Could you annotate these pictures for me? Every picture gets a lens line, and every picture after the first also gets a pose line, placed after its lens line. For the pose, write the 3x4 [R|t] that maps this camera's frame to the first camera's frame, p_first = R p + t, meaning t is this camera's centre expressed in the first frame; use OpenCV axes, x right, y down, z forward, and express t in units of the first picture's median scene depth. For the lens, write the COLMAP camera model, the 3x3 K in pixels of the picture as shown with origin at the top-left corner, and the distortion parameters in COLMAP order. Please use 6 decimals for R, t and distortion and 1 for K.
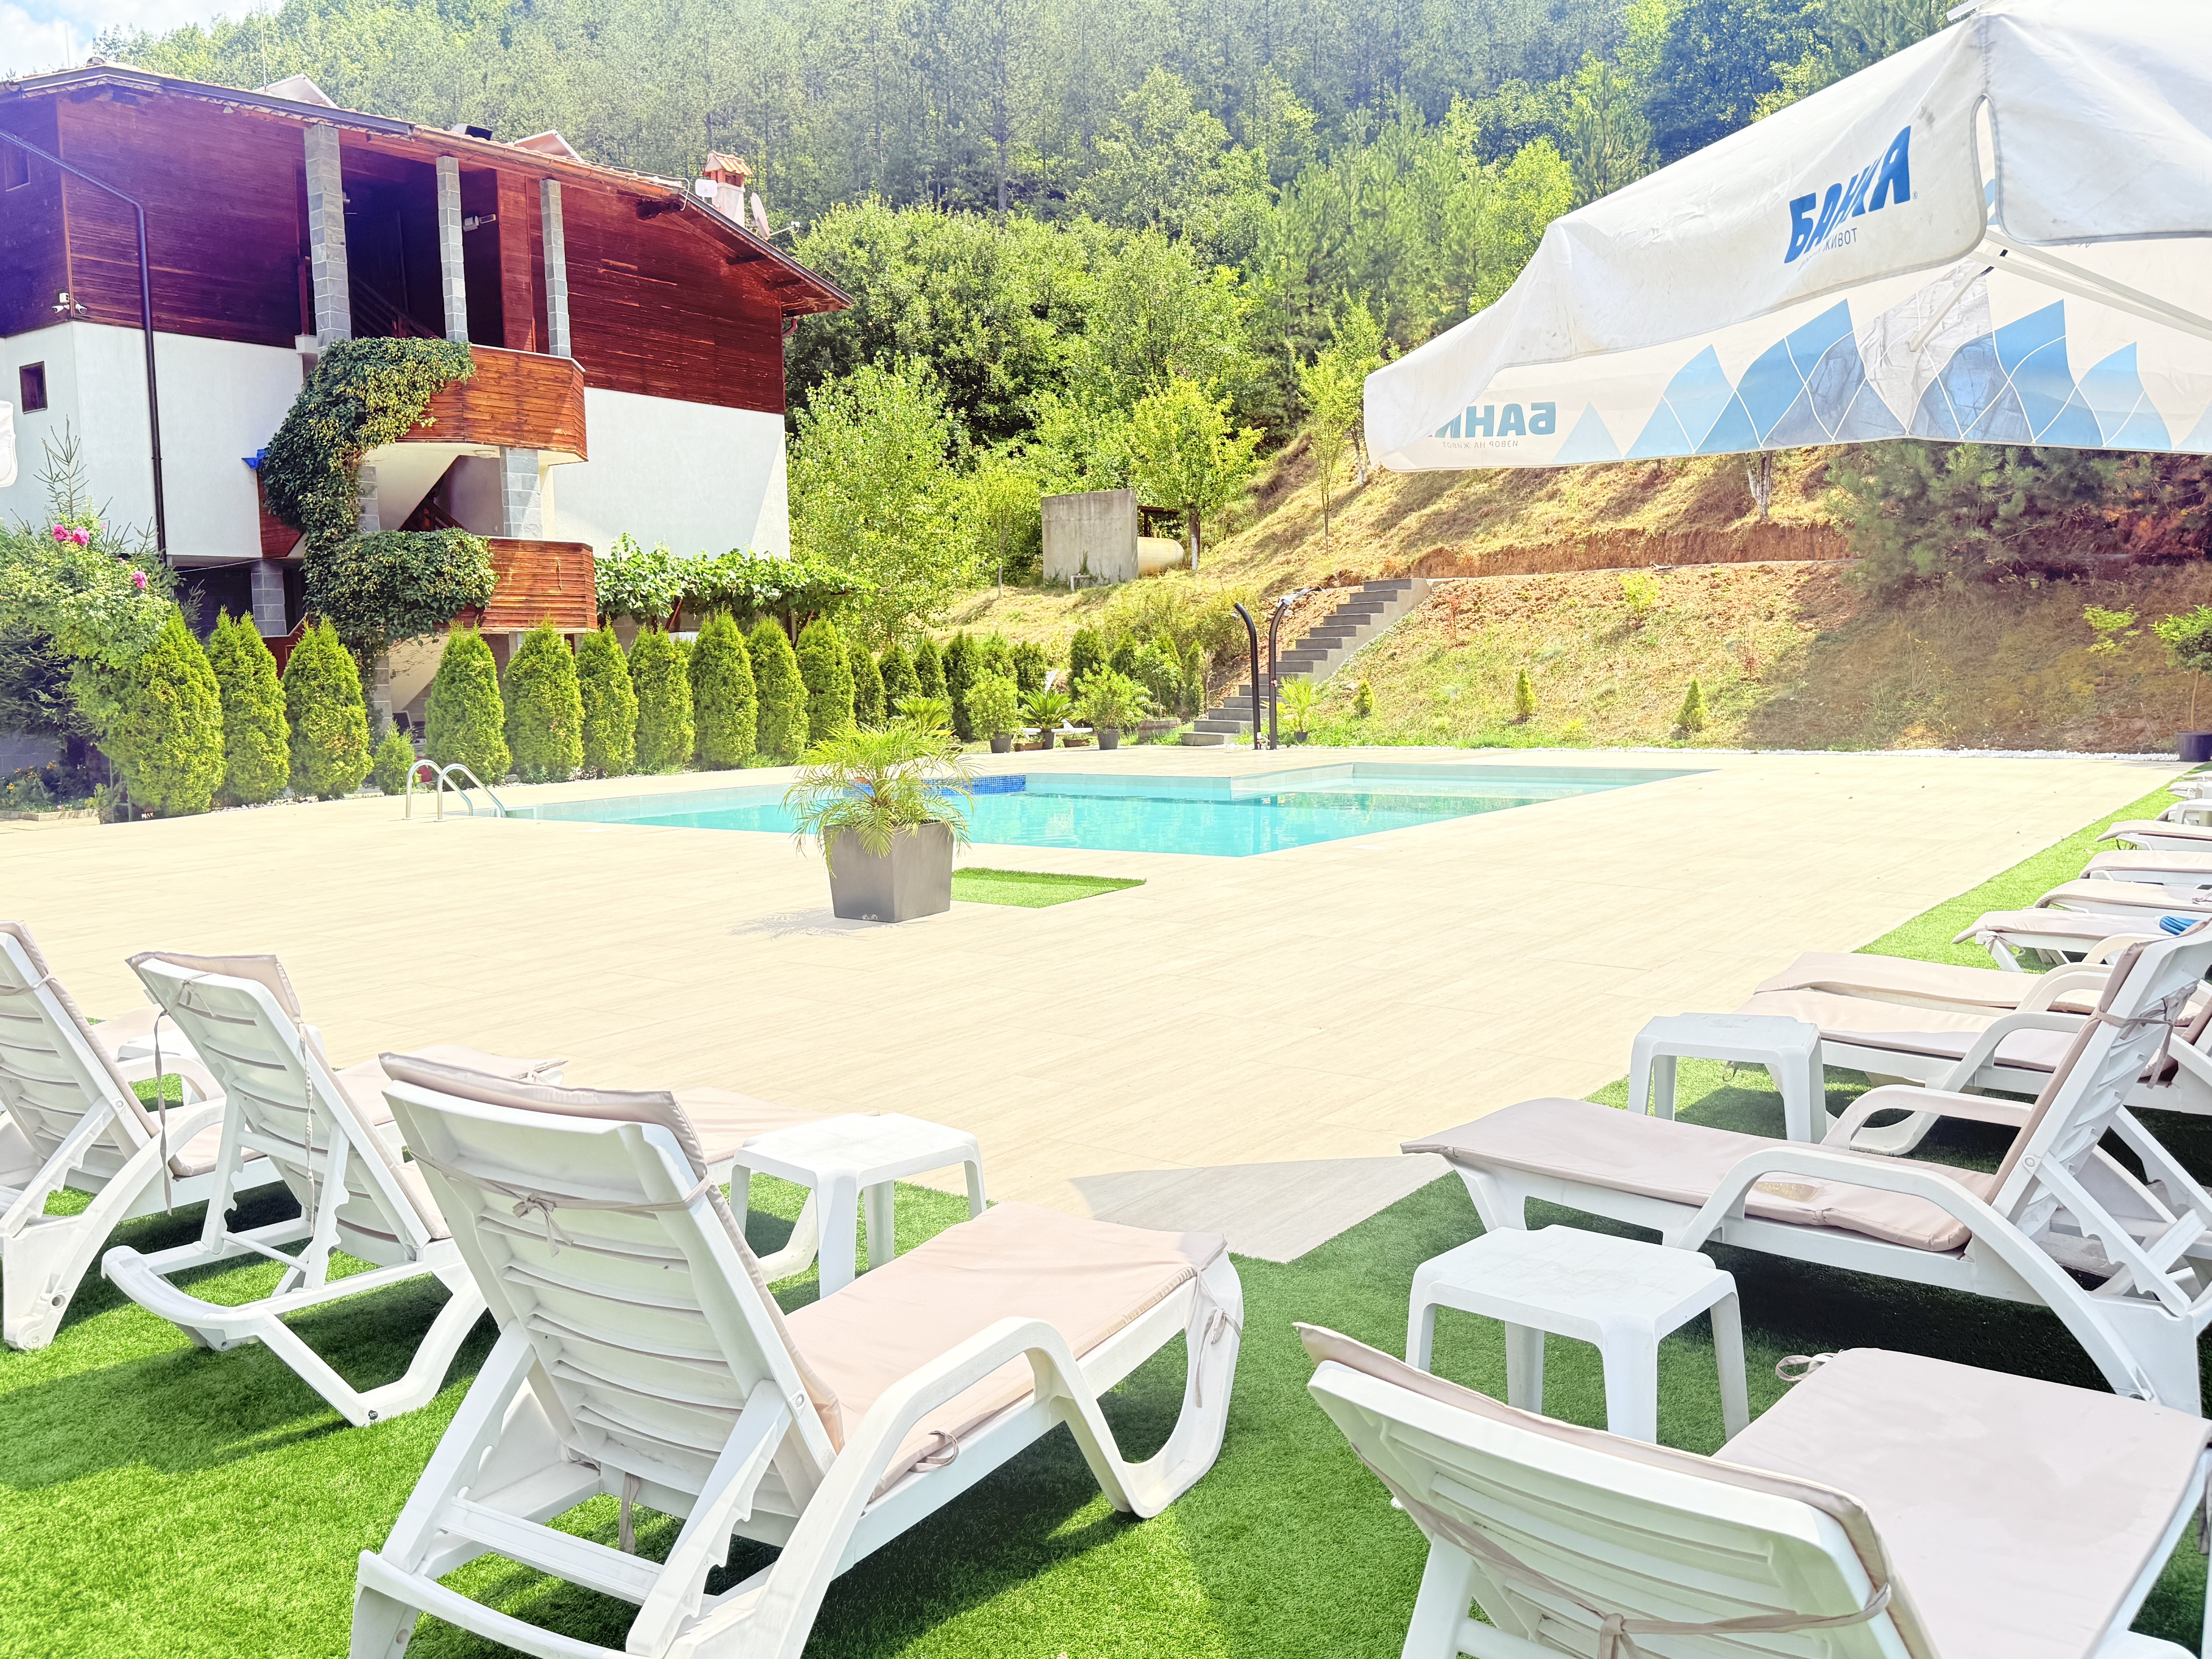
lens RADIAL K [[1910.9, 0, 1106.0], [0, 1910.9, 829.5], [0, 0, 1]] dist [0.009957, -0.005811]
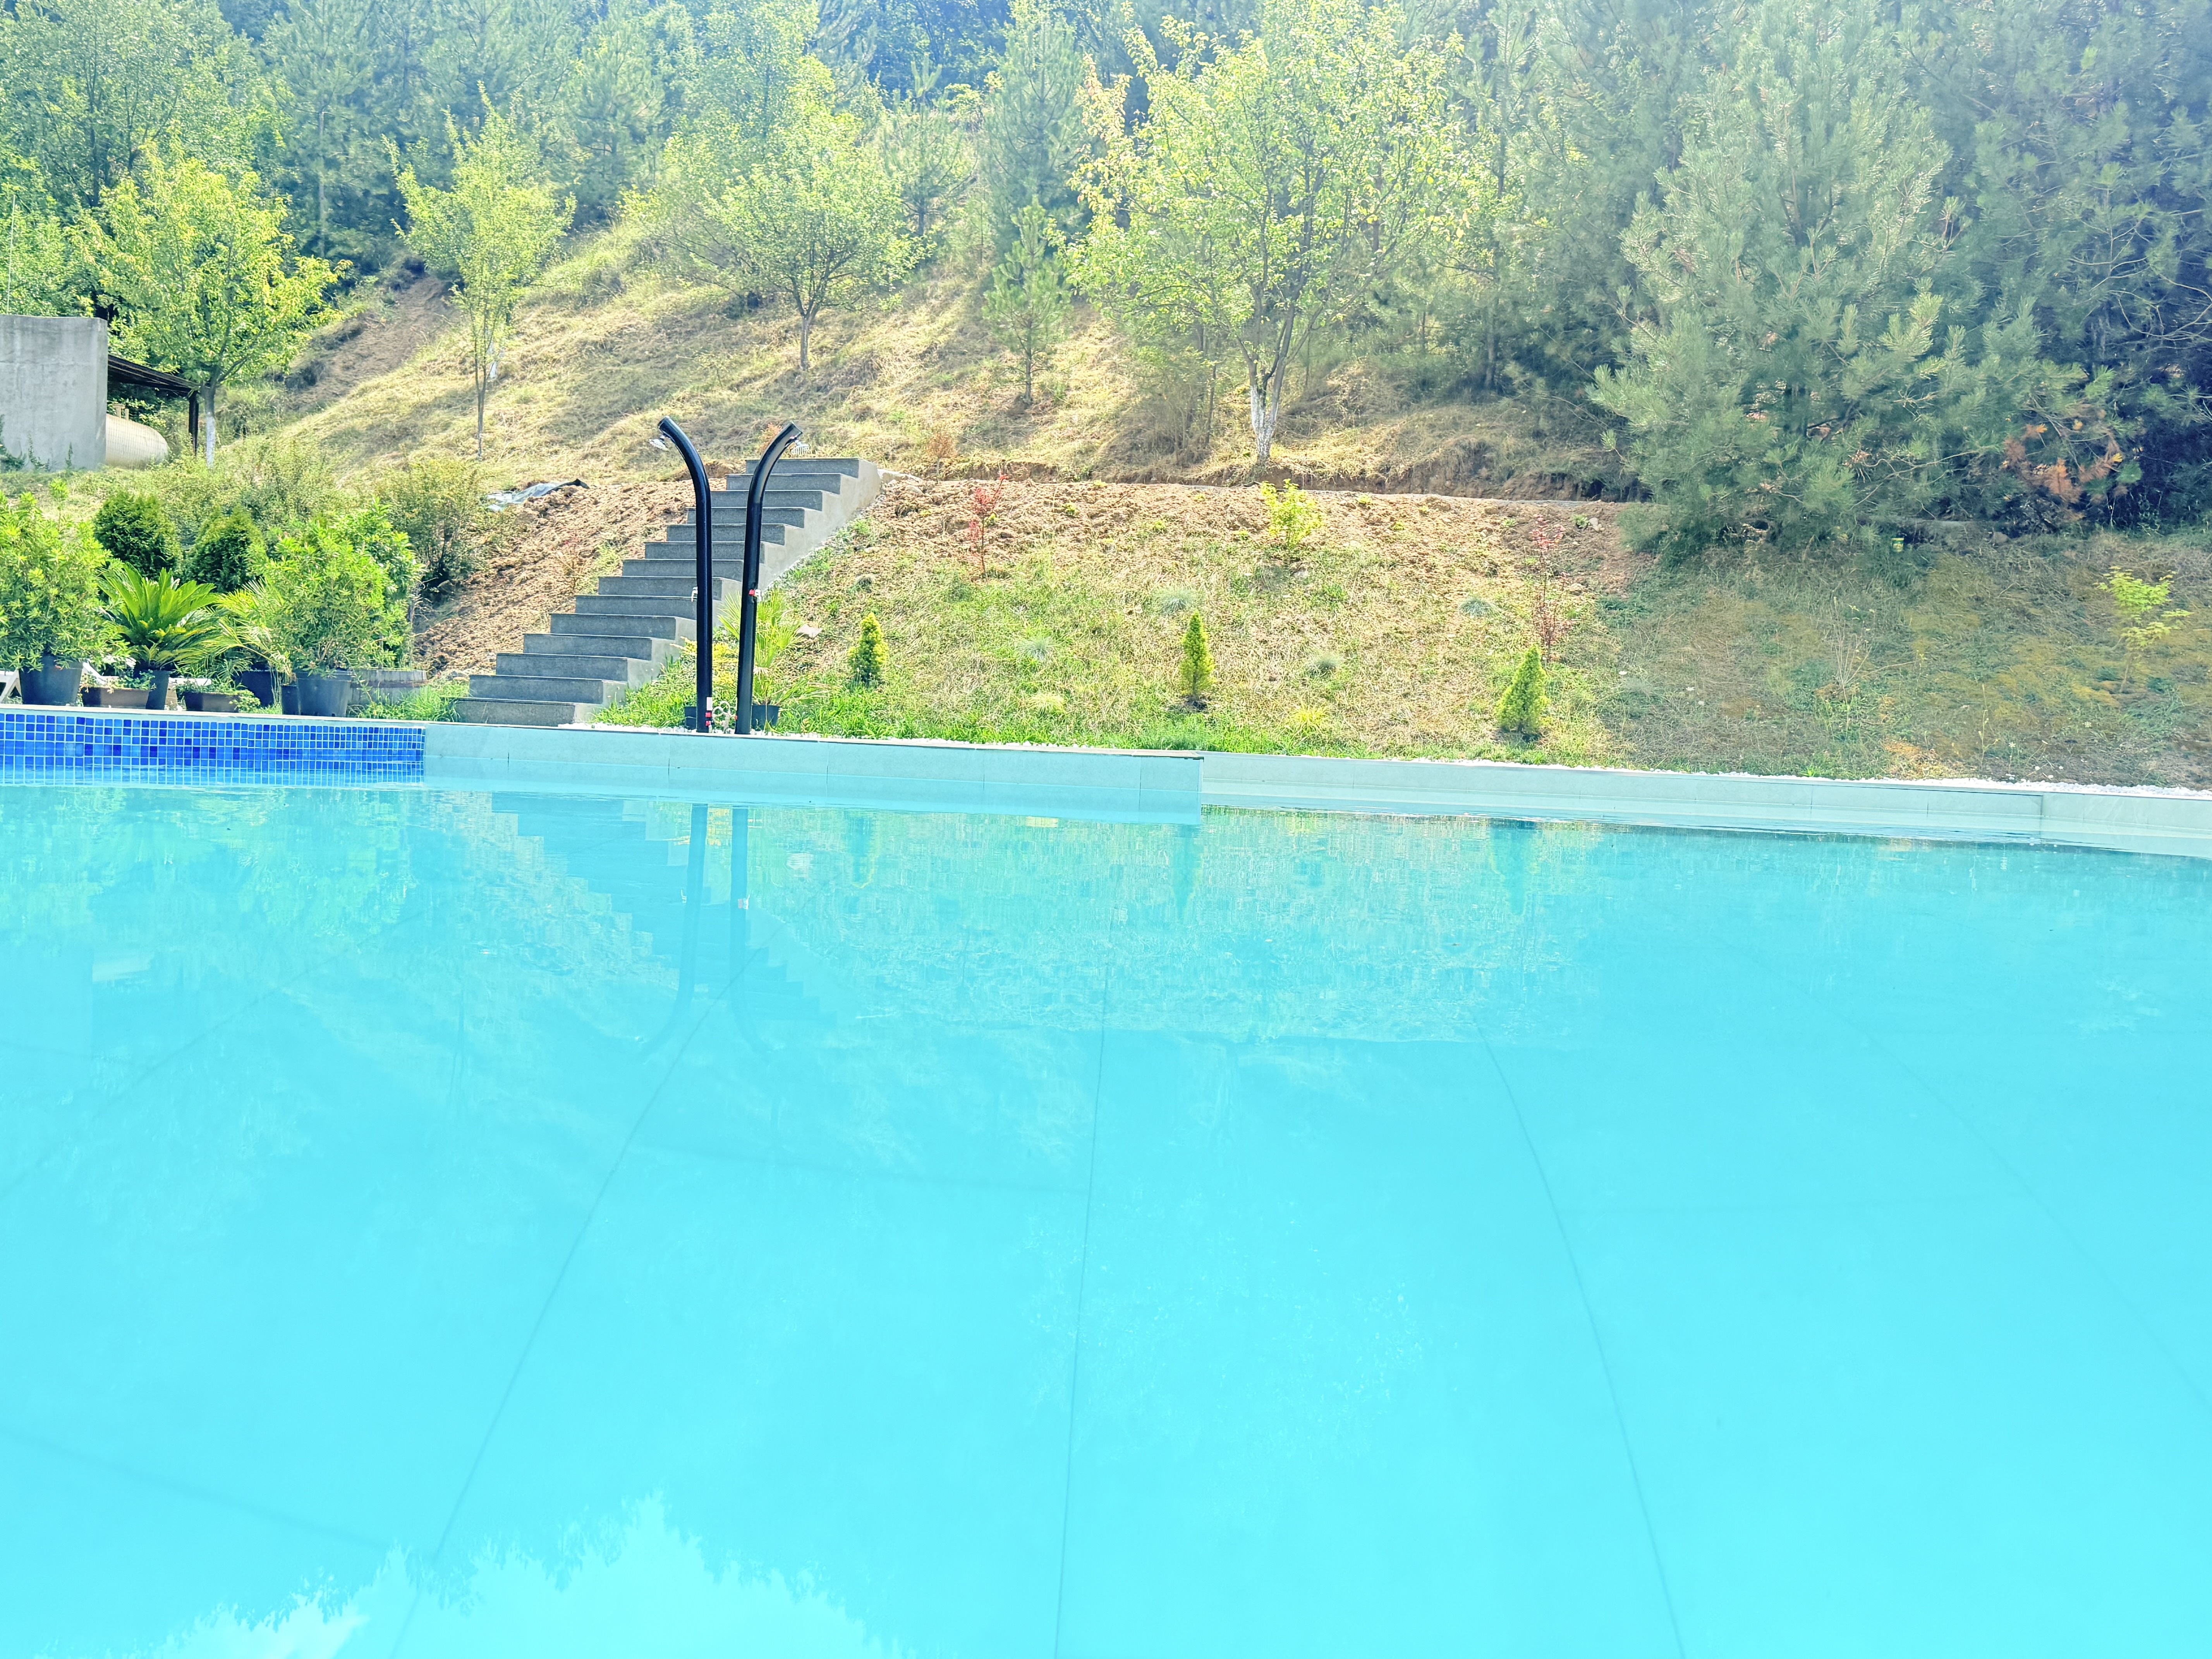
lens RADIAL K [[1910.9, 0, 1106.0], [0, 1910.9, 829.5], [0, 0, 1]] dist [0.009957, -0.005811]
pose [[0.812996, 0.034443, 0.581250, -0.072734], [-0.010928, 0.998976, -0.043912, 0.001345], [-0.582167, 0.029348, 0.812539, 0.345080]]
